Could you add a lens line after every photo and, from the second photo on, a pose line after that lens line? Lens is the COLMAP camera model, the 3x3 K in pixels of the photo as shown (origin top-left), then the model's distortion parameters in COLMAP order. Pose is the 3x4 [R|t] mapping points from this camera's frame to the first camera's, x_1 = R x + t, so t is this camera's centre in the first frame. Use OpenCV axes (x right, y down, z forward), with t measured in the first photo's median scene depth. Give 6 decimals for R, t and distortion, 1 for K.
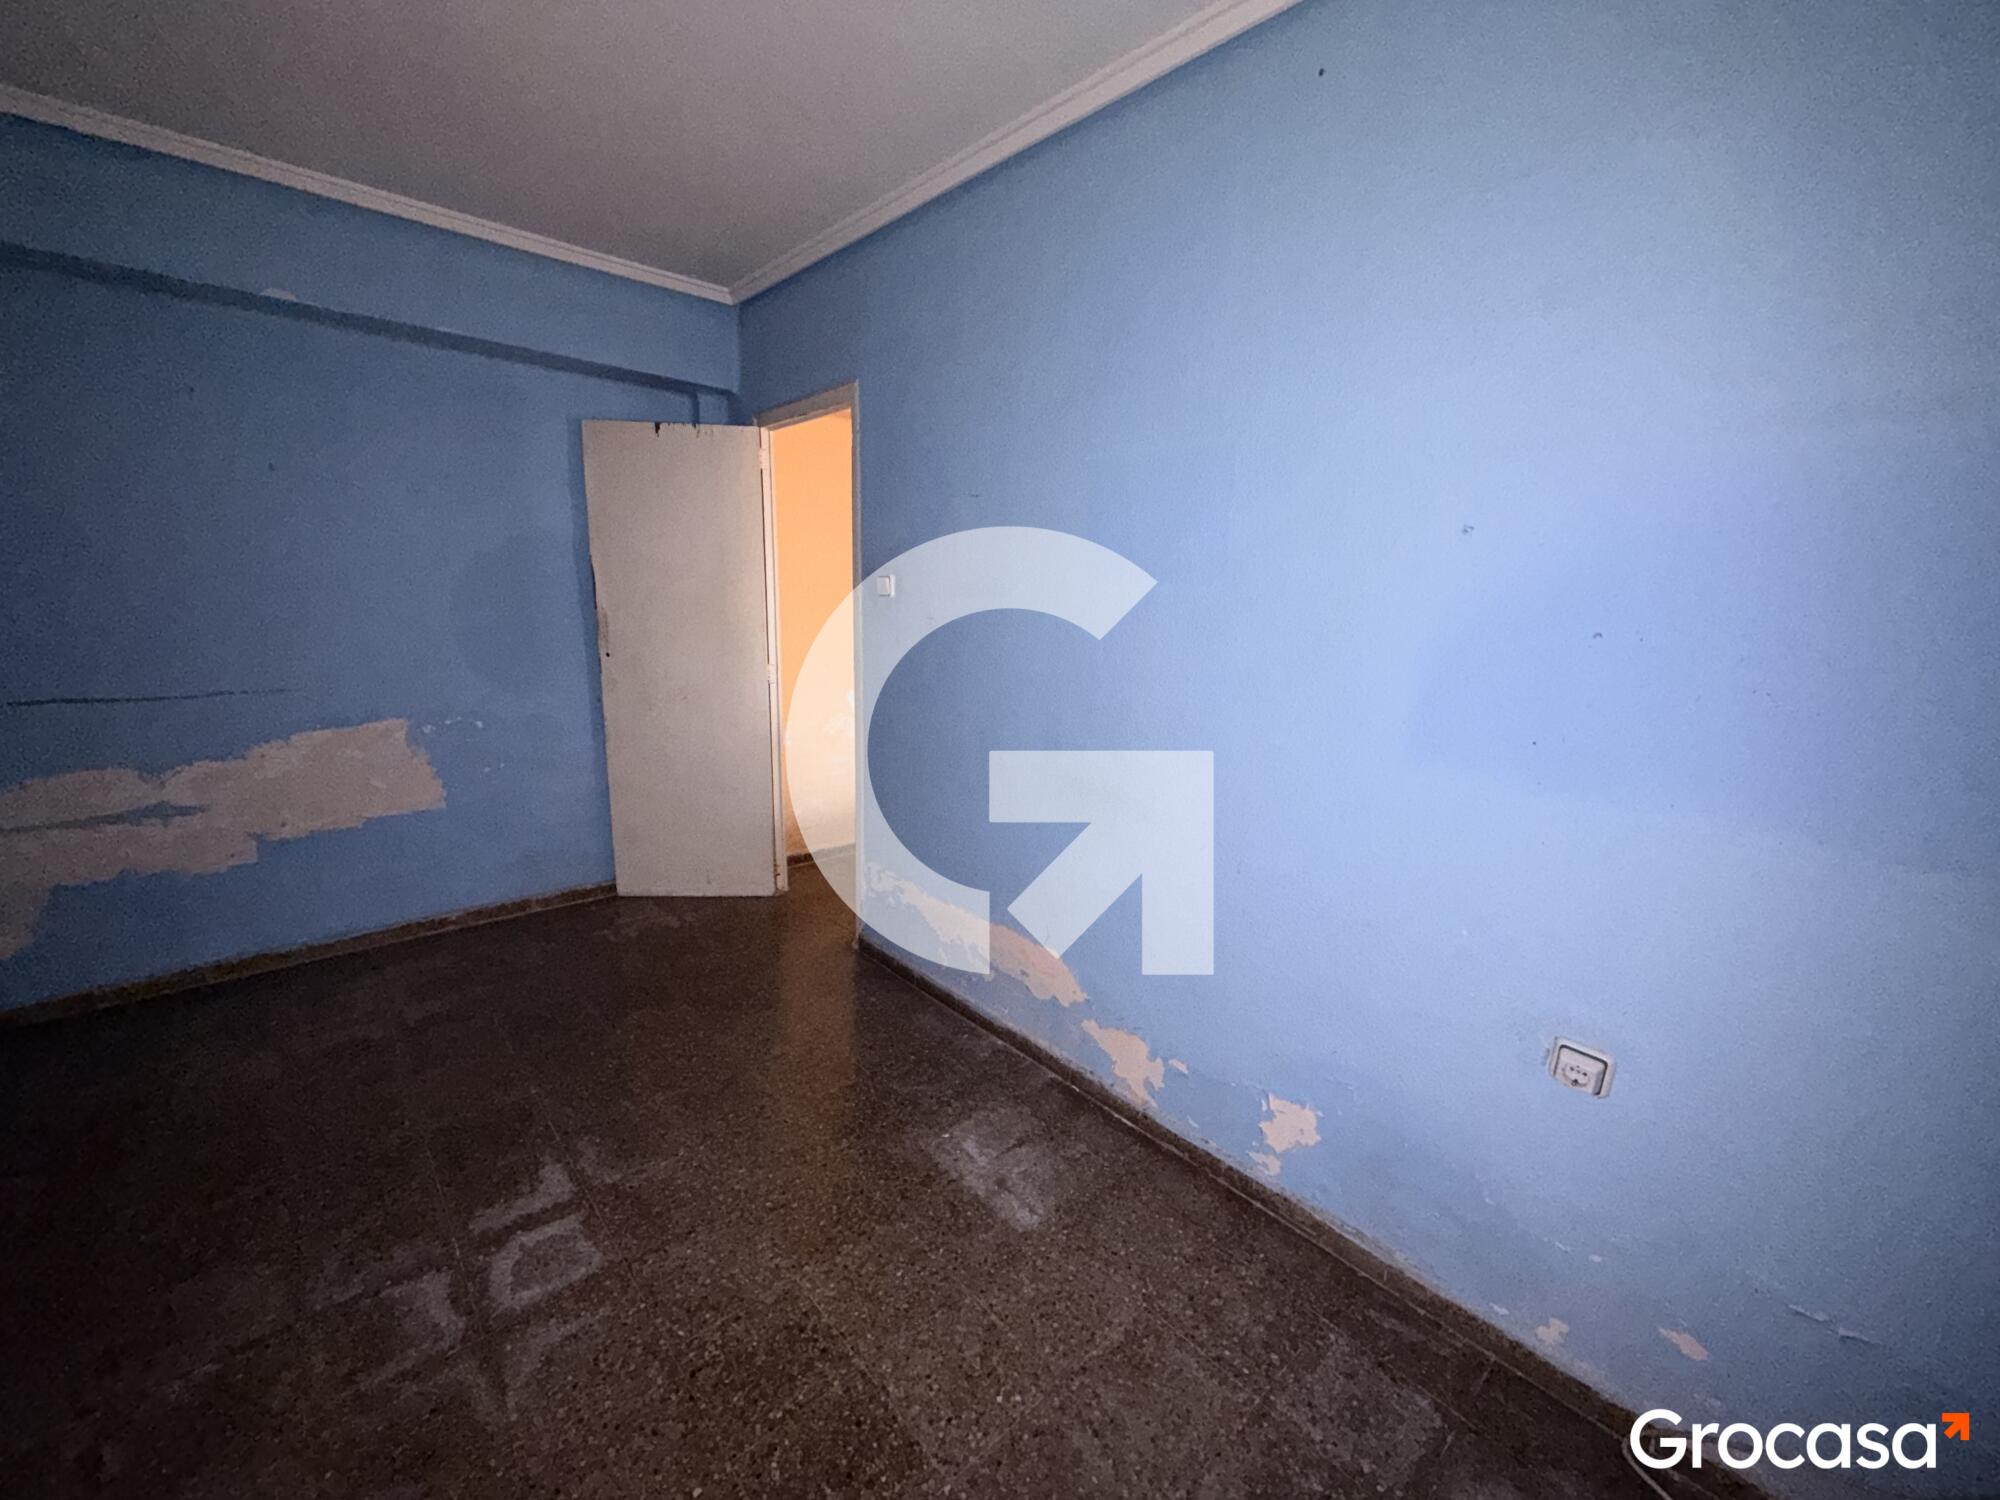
lens RADIAL K [[796.0, 0, 994.1], [0, 796.0, 749.9], [0, 0, 1]] dist [0.000752, -0.000356]
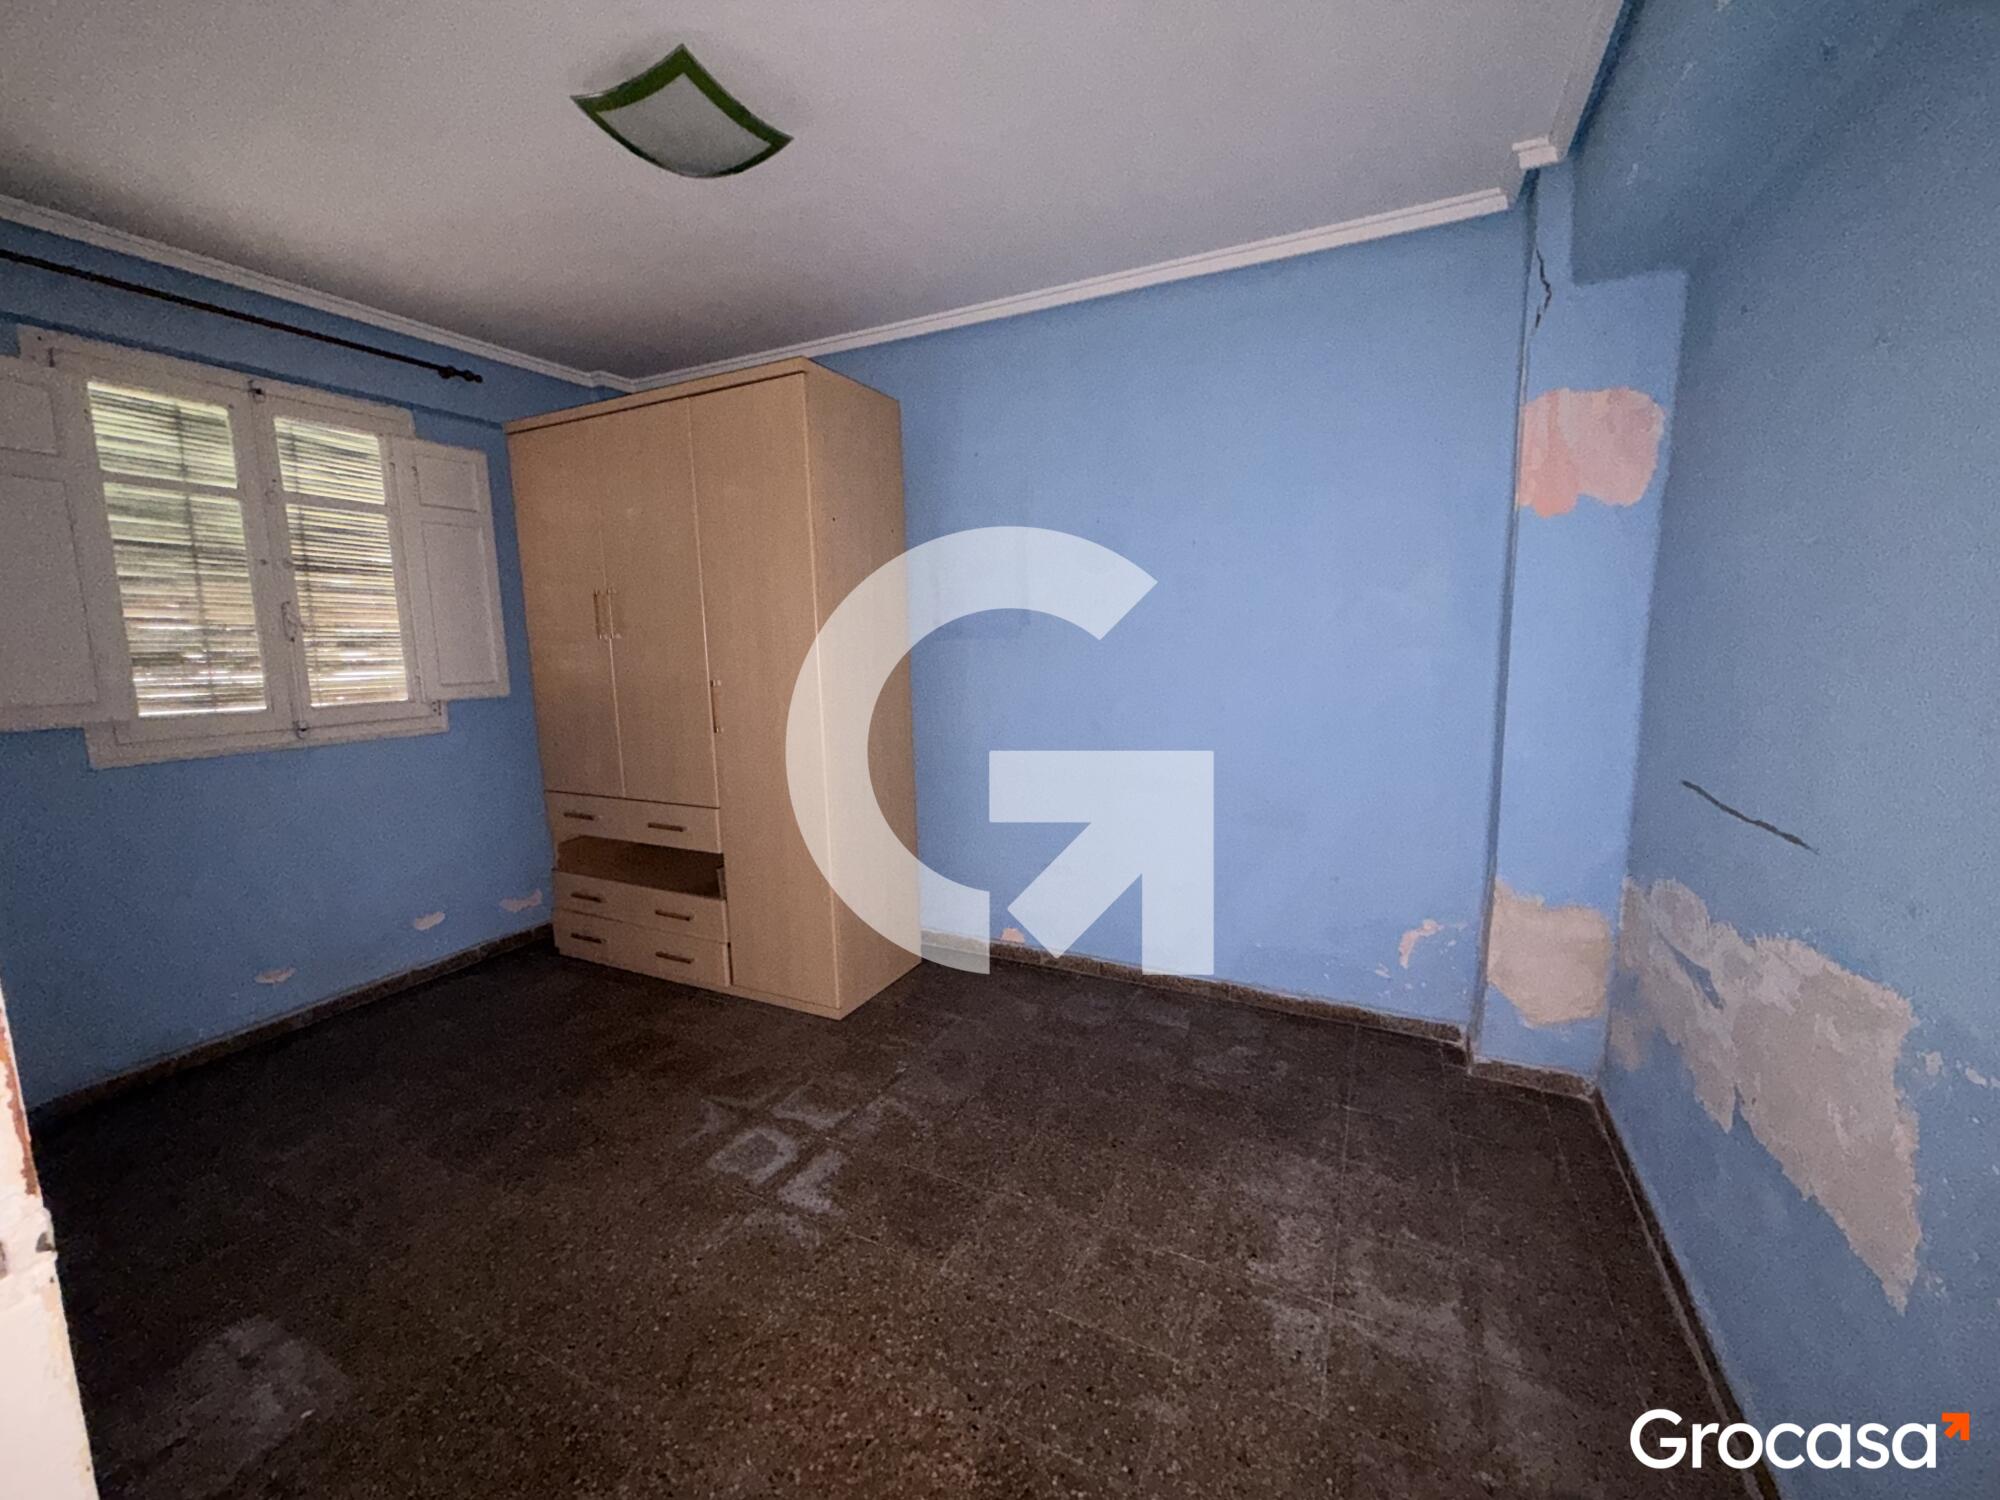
lens RADIAL K [[796.0, 0, 994.1], [0, 796.0, 749.9], [0, 0, 1]] dist [0.000752, -0.000356]
pose [[-0.929267, 0.039658, -0.367273, -0.443131], [-0.080060, 0.948970, 0.305035, -0.361133], [0.360628, 0.312863, -0.878672, 1.905614]]
